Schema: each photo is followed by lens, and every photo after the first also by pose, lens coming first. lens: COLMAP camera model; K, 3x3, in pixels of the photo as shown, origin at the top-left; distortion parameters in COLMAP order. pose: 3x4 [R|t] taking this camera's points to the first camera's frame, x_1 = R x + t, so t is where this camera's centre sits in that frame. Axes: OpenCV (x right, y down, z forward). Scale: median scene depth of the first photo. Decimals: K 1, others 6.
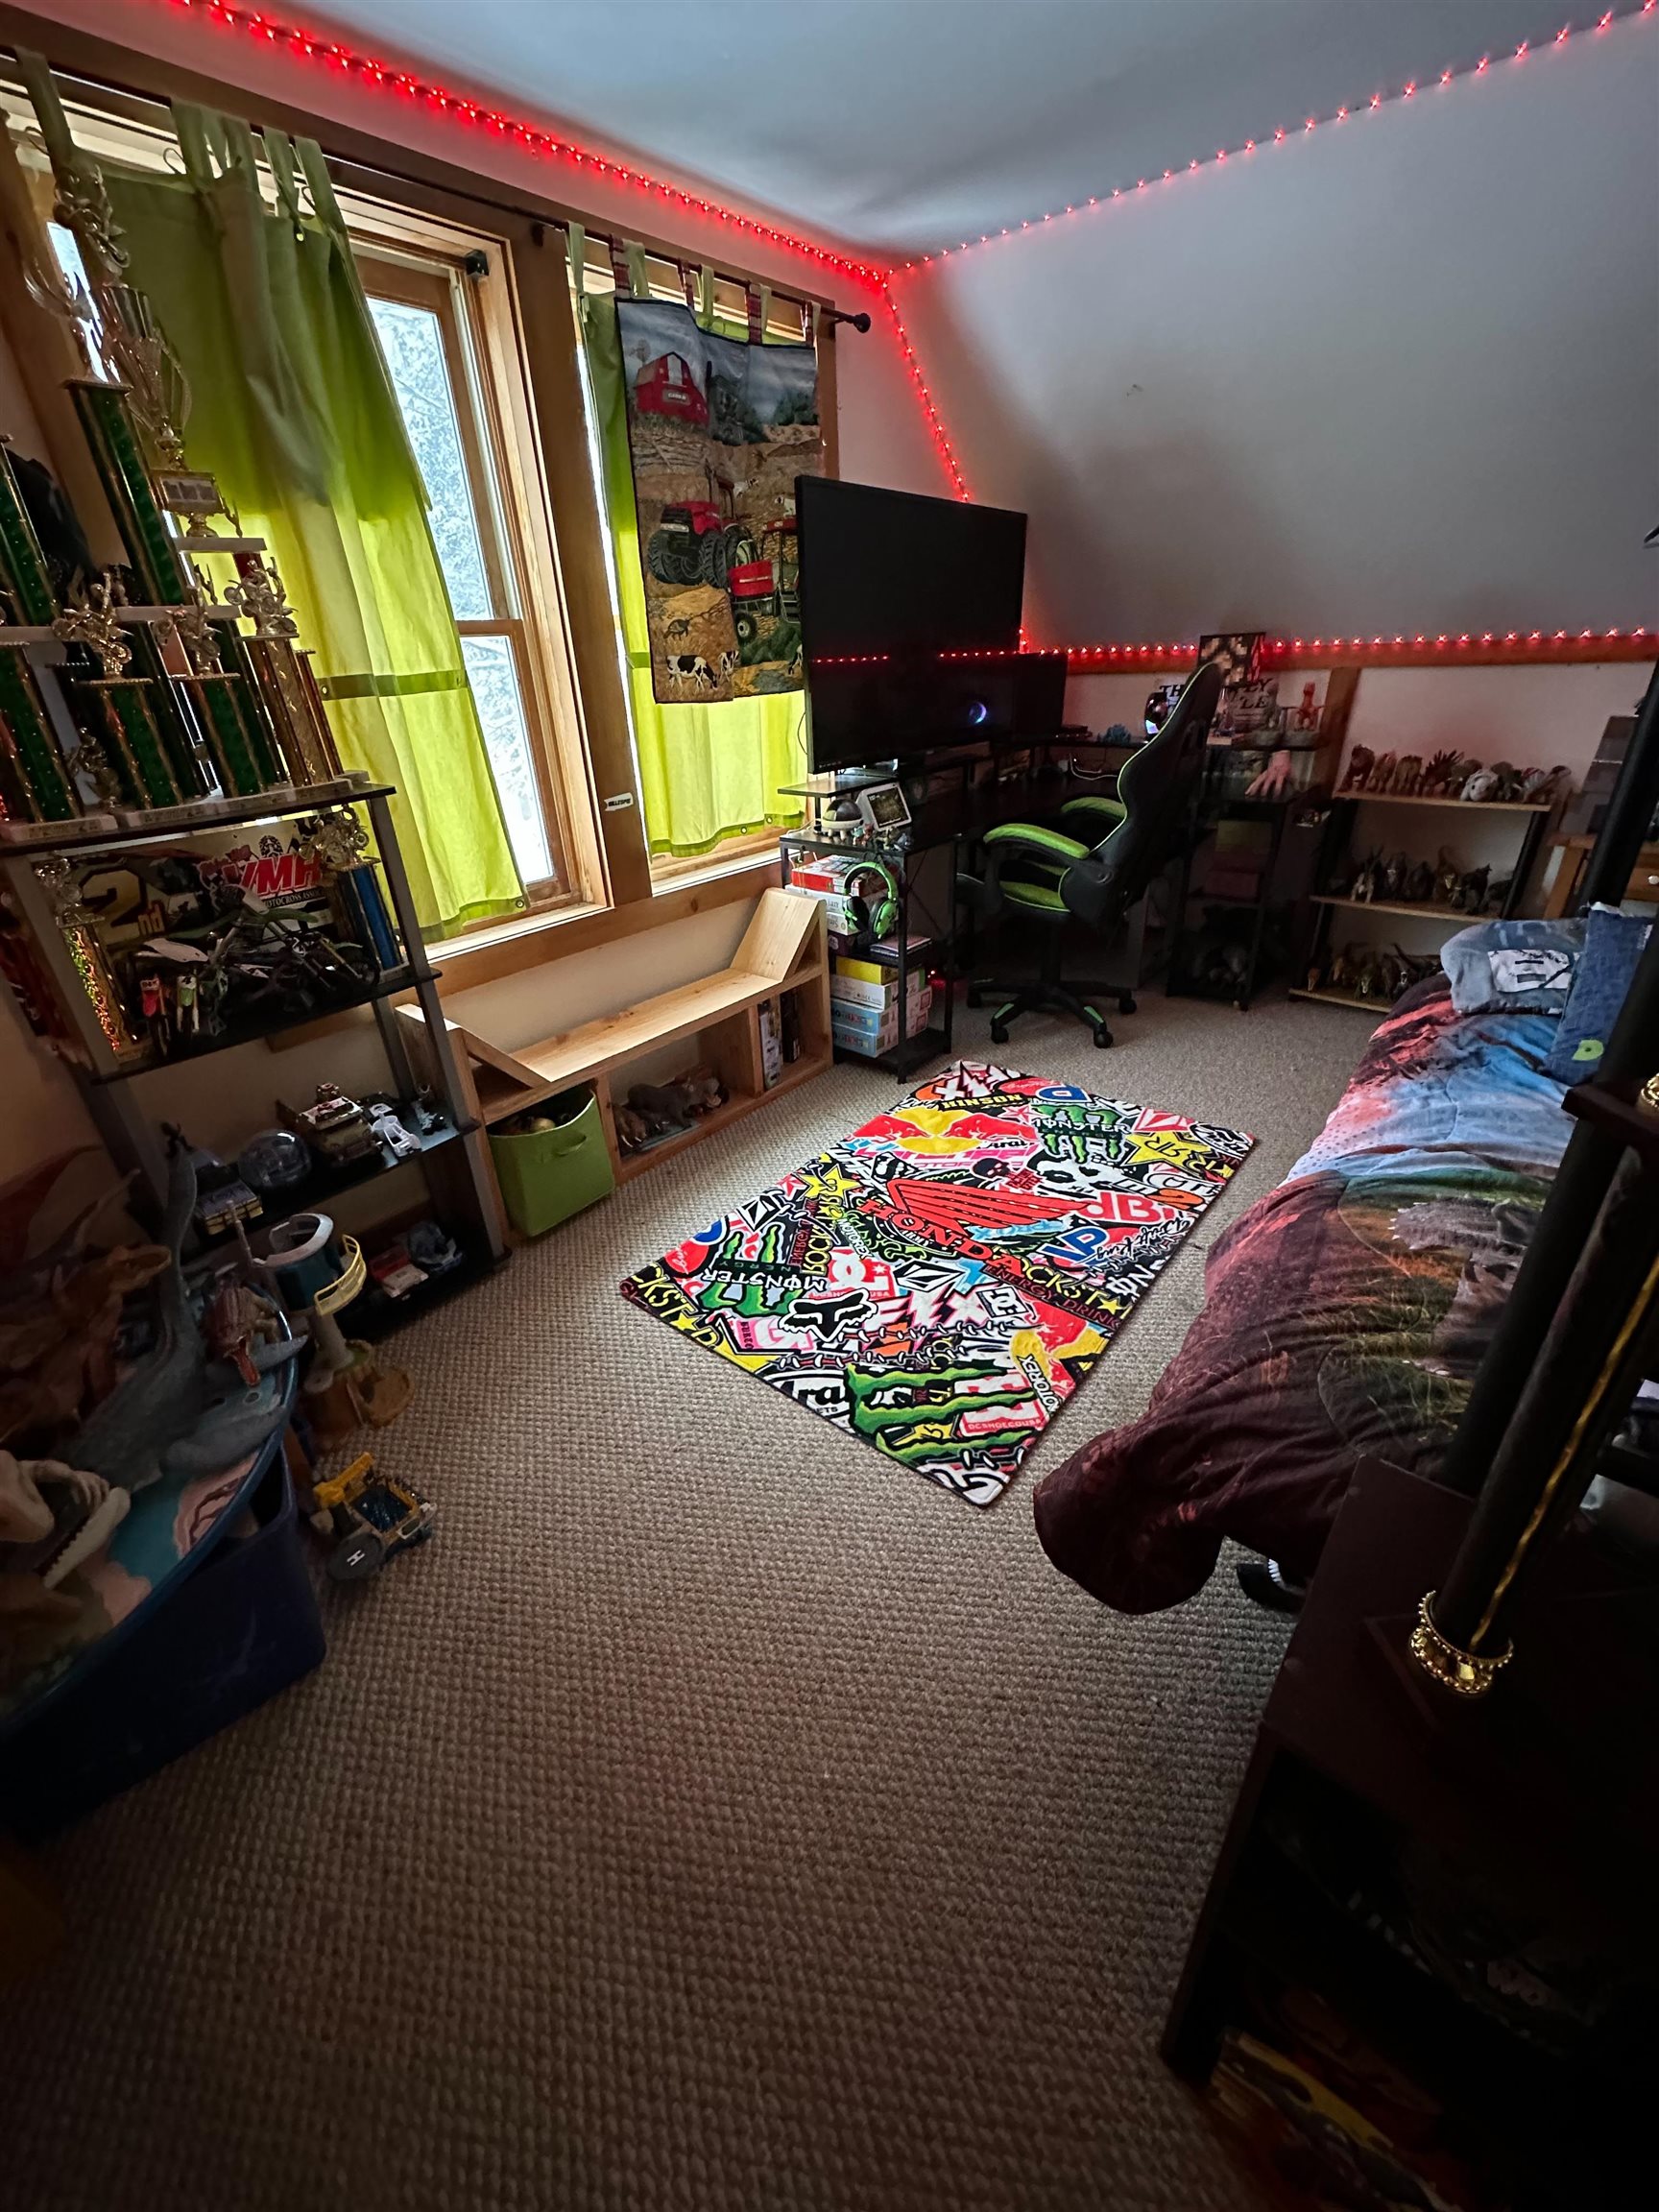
lens RADIAL K [[876.8, 0, 823.7], [0, 876.8, 1108.6], [0, 0, 1]] dist [-0.004321, 0.001265]
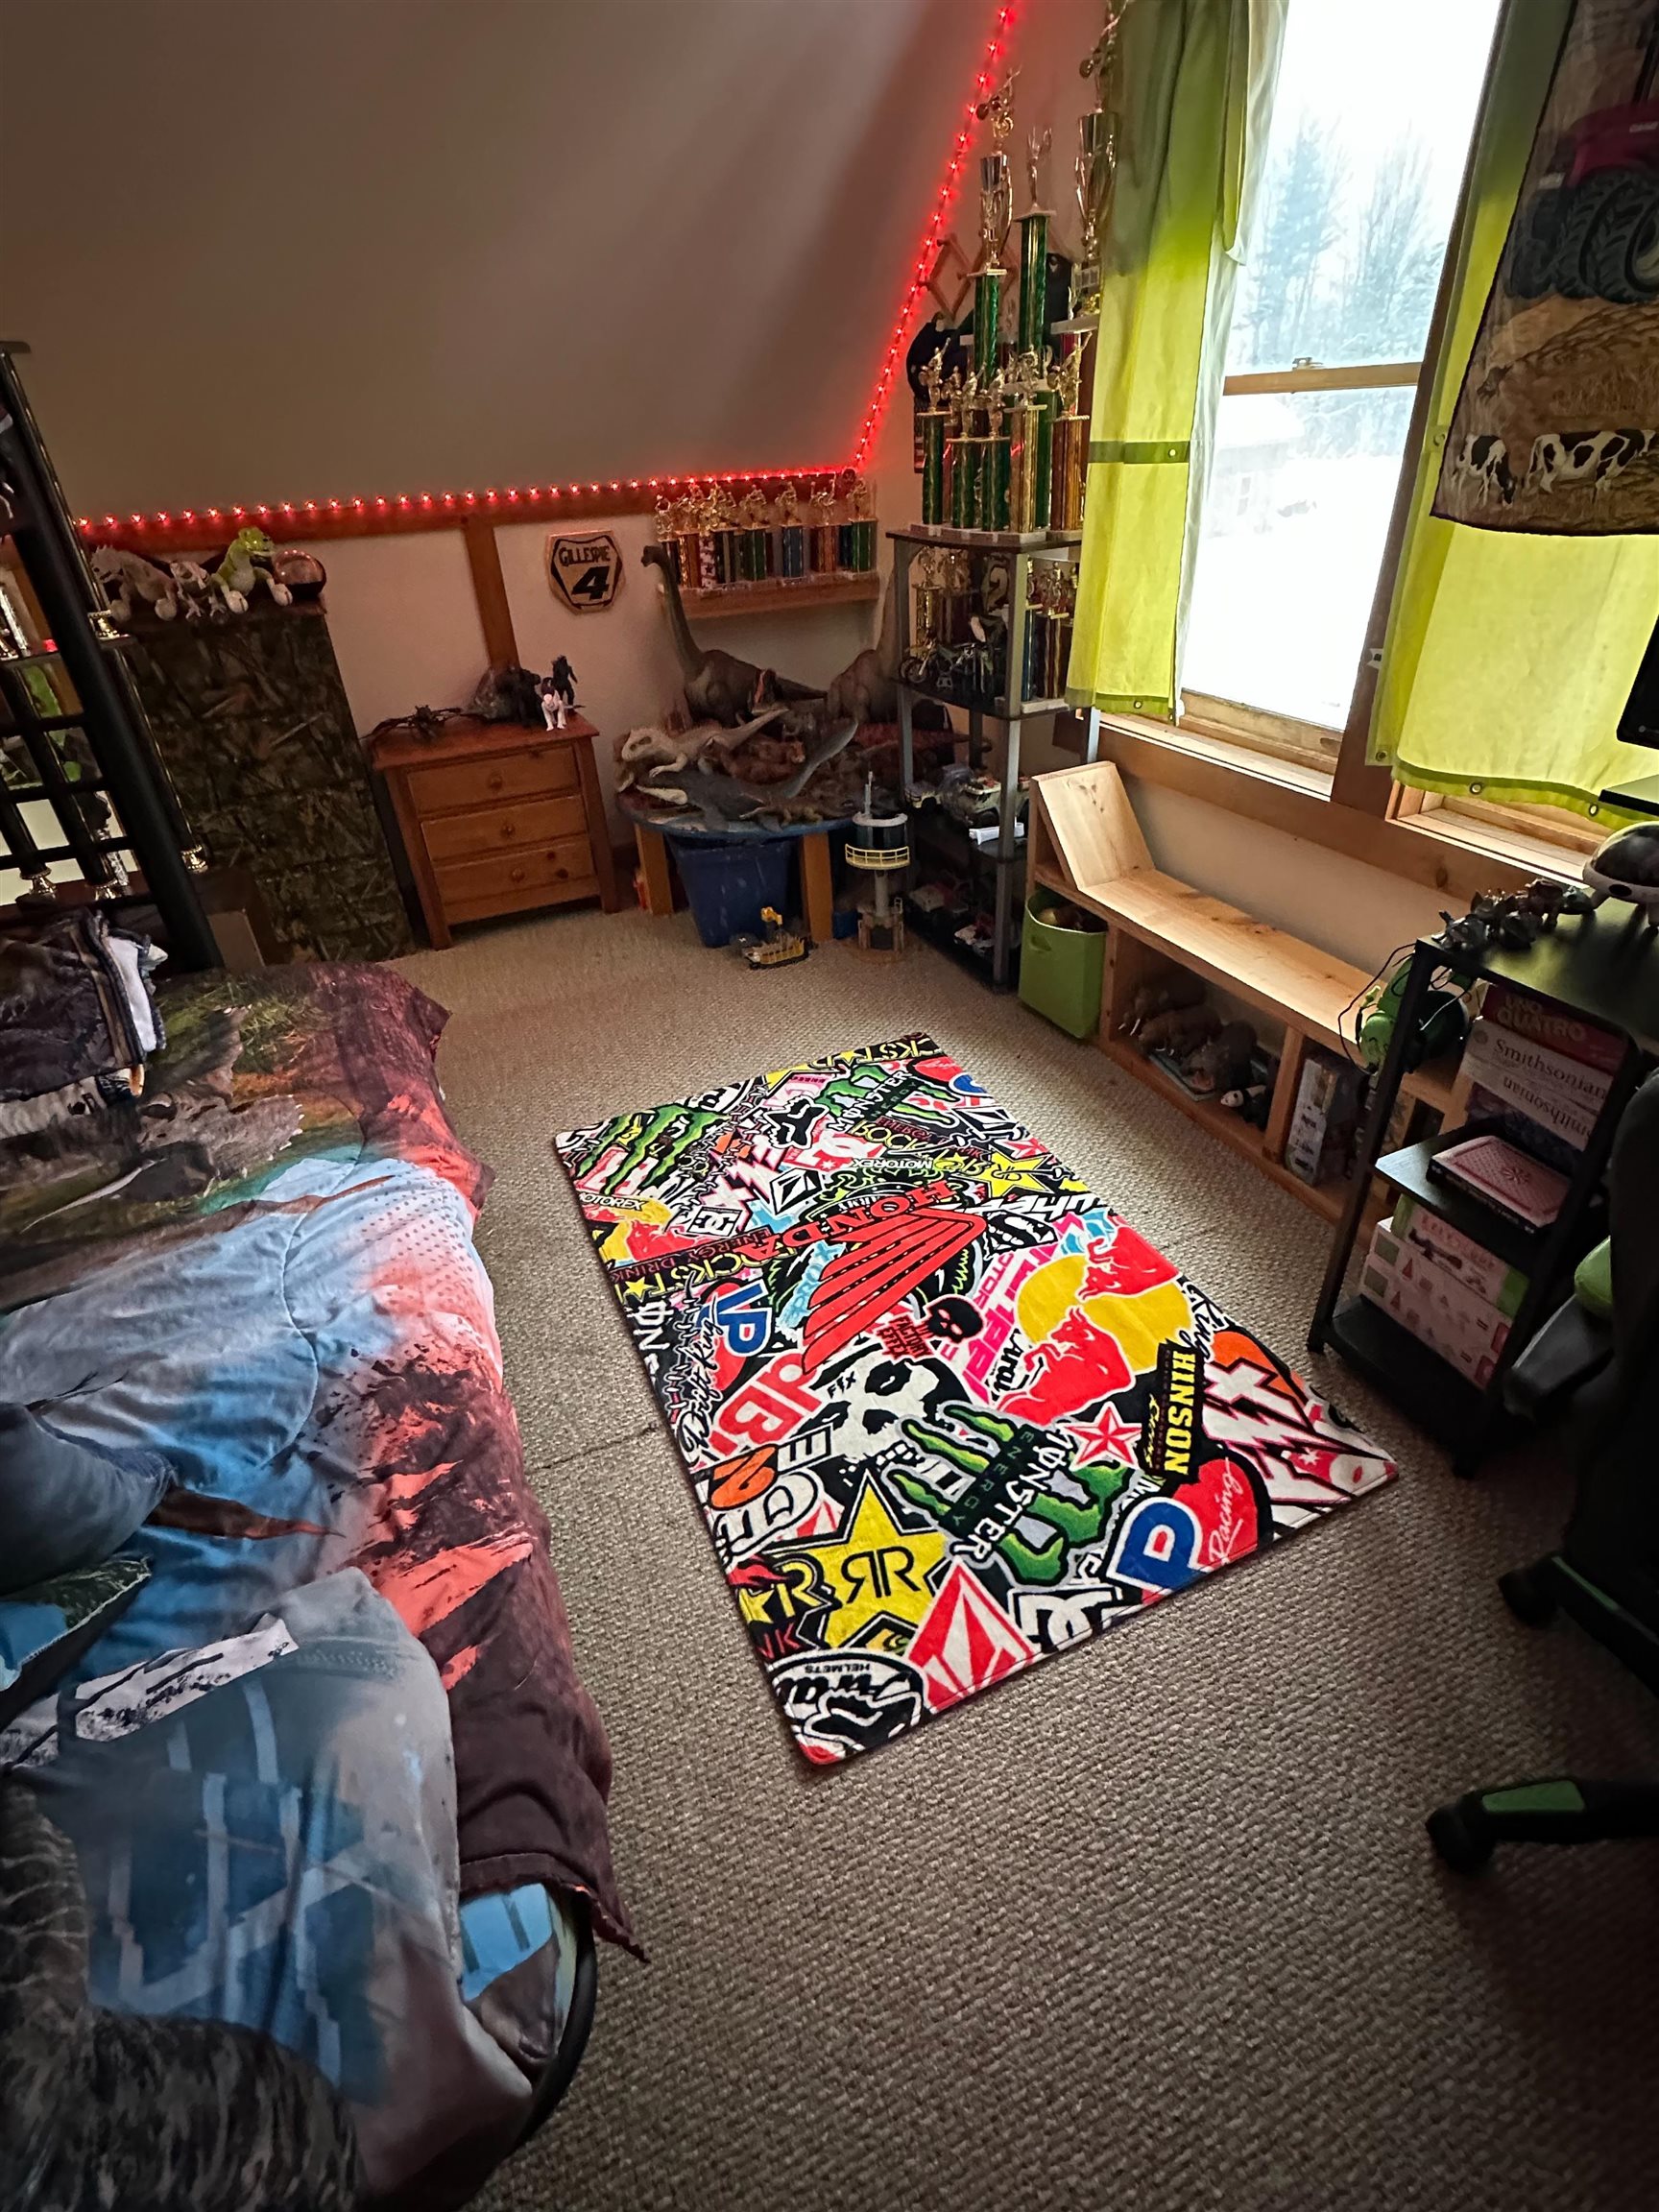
lens RADIAL K [[1045.9, 0, 823.8], [0, 1045.9, 1105.9], [0, 0, 1]] dist [-0.002933, 0.000816]
pose [[-0.447432, 0.547645, -0.707028, 0.775550], [-0.355081, 0.616808, 0.702471, -0.601577], [0.820805, 0.565361, -0.081521, 0.998615]]
